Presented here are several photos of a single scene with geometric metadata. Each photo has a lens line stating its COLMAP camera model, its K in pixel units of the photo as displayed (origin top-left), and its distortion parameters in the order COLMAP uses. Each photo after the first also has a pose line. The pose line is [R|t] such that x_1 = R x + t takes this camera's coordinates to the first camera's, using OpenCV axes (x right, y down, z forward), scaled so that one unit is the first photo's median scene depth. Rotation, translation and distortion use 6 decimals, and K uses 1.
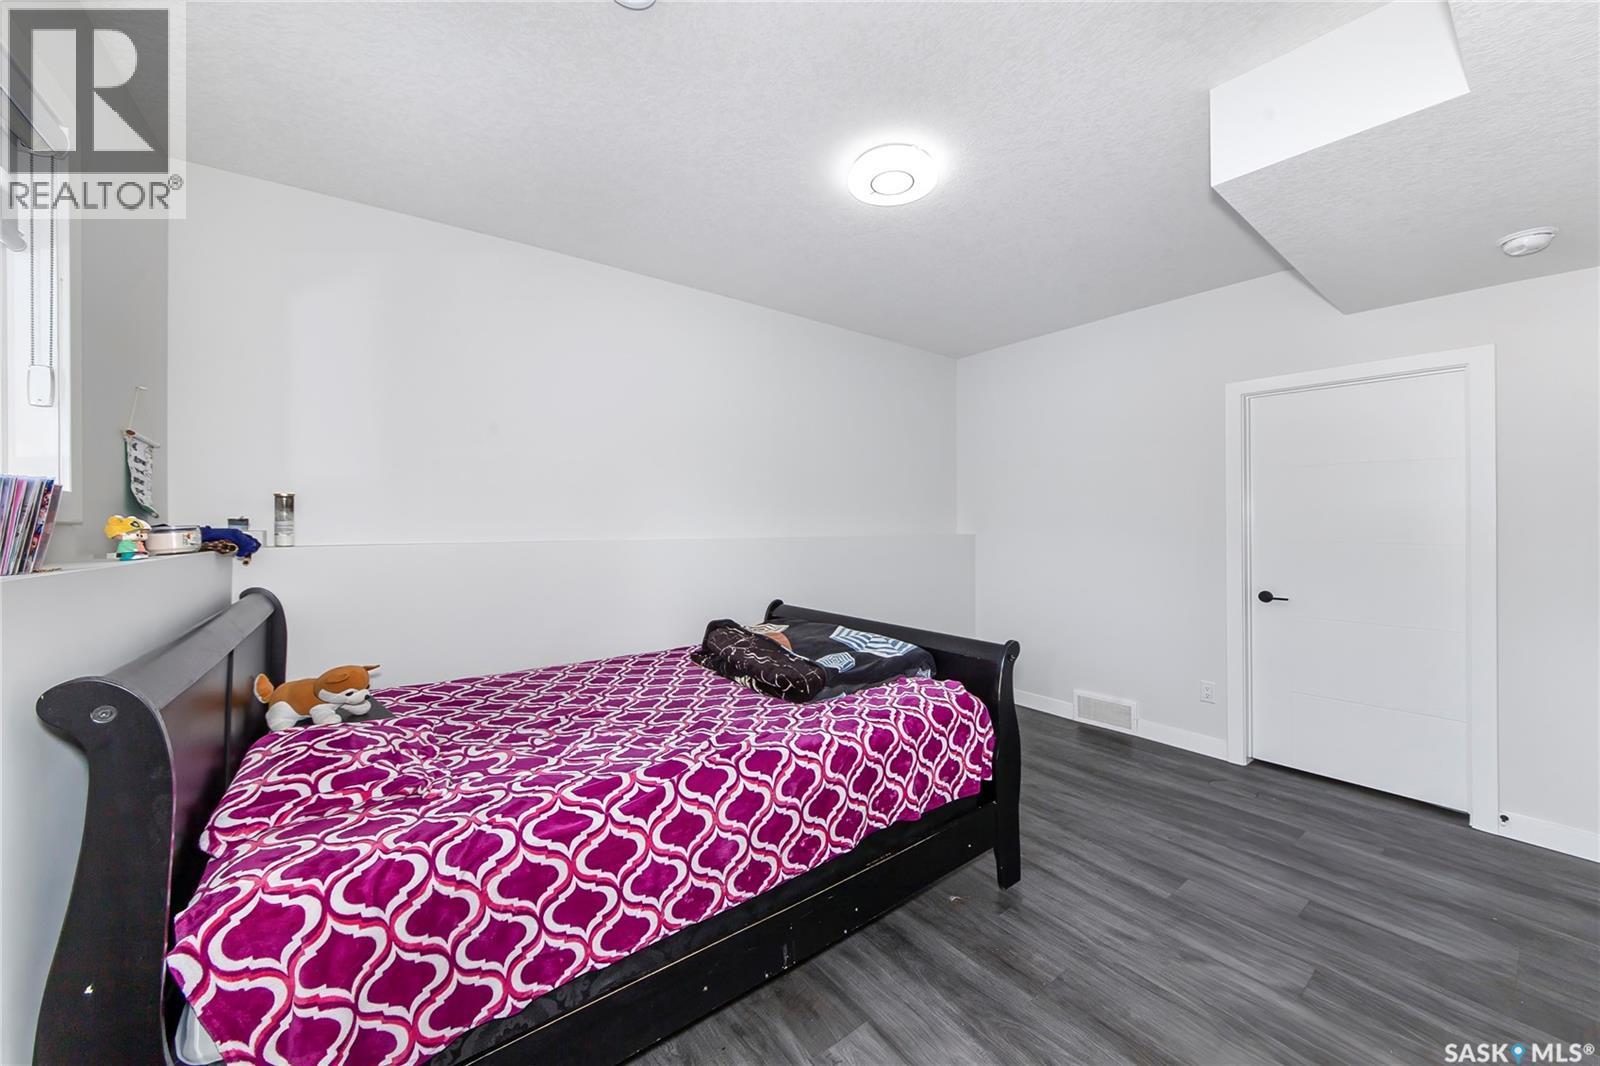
lens RADIAL K [[583.2, 0, 810.2], [0, 583.2, 529.4], [0, 0, 1]] dist [-0.000556, -0.000077]
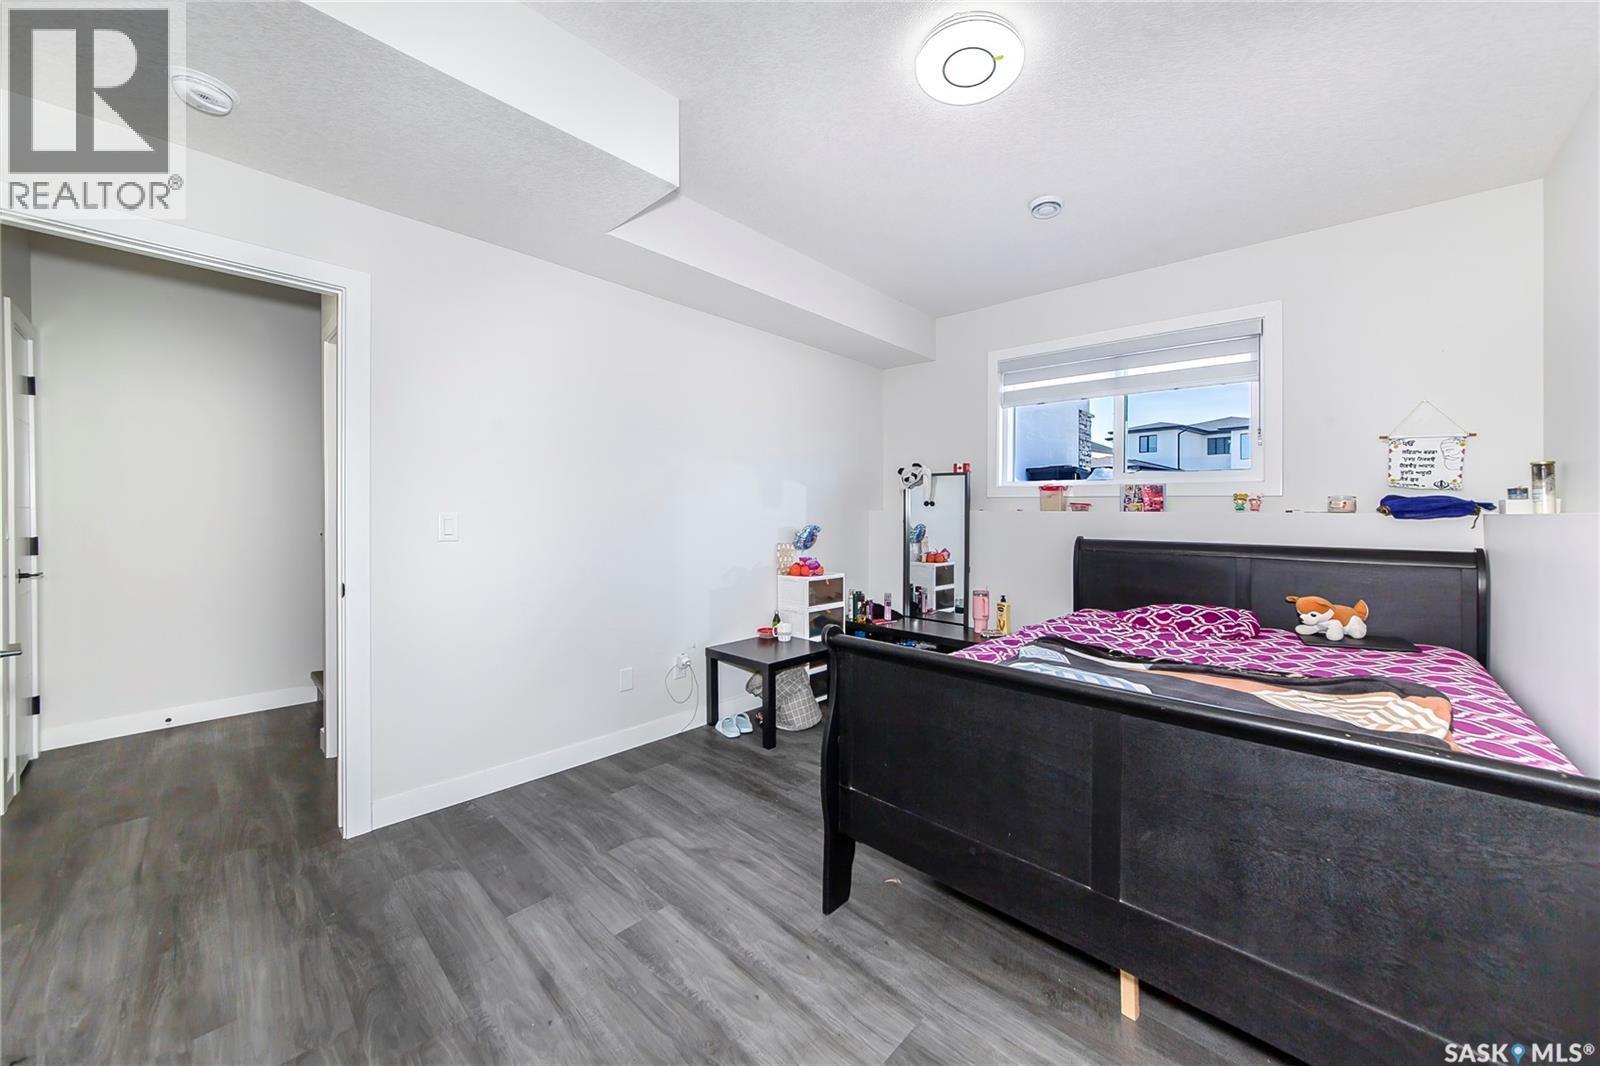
lens RADIAL K [[583.2, 0, 810.2], [0, 583.2, 529.4], [0, 0, 1]] dist [-0.000556, -0.000077]
pose [[-0.983215, 0.005500, -0.182366, 0.640492], [0.004128, 0.999960, 0.007905, 0.055543], [0.182402, 0.007019, -0.983199, 2.205188]]
